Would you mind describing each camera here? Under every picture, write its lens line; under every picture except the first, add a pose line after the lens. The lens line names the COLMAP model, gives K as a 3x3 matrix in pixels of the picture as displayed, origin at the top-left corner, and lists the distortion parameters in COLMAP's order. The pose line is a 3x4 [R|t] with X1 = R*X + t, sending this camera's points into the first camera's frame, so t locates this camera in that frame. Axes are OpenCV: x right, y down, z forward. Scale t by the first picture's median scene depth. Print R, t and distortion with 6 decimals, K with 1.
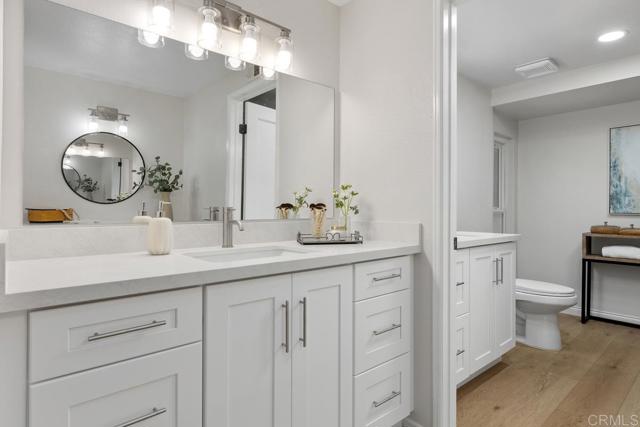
lens RADIAL K [[356.8, 0, 317.1], [0, 356.8, 210.1], [0, 0, 1]] dist [0.006131, -0.000742]
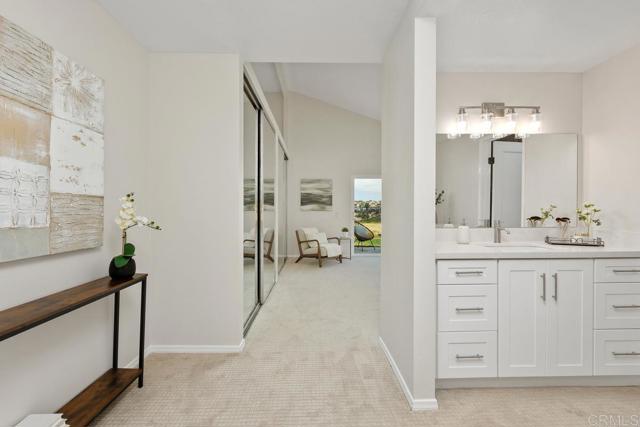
lens RADIAL K [[287.6, 0, 321.4], [0, 287.6, 211.4], [0, 0, 1]] dist [0.008944, -0.002586]
pose [[0.781354, -0.001752, -0.624085, -0.064534], [0.003368, 0.999993, 0.001409, -0.098598], [0.624079, -0.003203, 0.781355, -1.148060]]
